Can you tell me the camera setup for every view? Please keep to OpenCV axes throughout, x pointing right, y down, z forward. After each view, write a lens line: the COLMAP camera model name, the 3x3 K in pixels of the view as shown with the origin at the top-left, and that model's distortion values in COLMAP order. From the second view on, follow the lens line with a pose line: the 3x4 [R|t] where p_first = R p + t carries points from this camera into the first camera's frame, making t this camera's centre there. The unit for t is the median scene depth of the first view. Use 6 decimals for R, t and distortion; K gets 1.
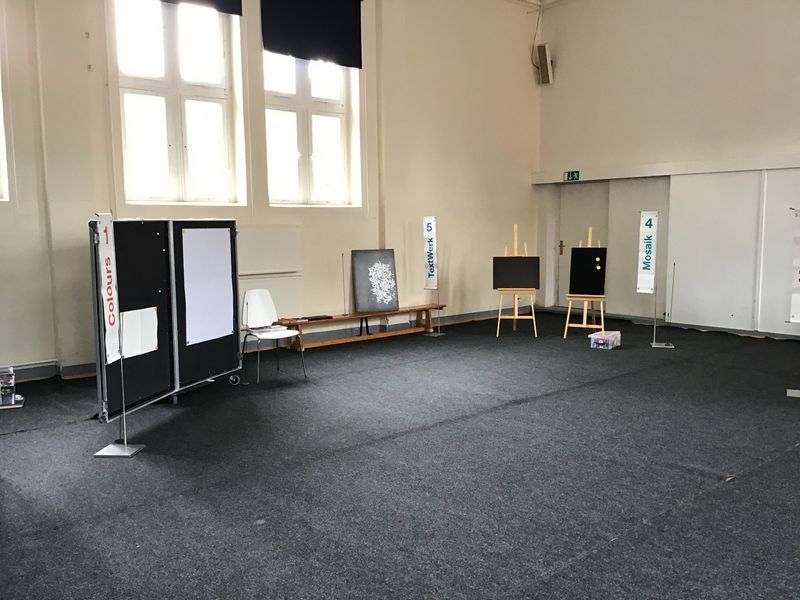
lens RADIAL K [[711.8, 0, 399.4], [0, 711.8, 303.7], [0, 0, 1]] dist [0.036194, -0.013922]
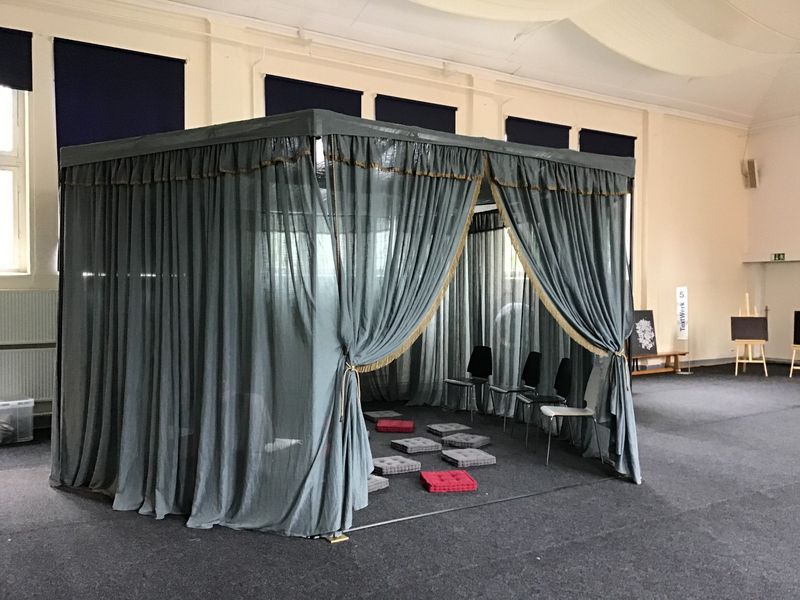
lens RADIAL K [[711.8, 0, 400.2], [0, 711.8, 294.3], [0, 0, 1]] dist [0.036194, -0.013922]
pose [[0.989428, 0.009887, -0.144686, -0.293478], [-0.025349, 0.994105, -0.105416, 0.051788], [0.142791, 0.107969, 0.983846, -0.445443]]
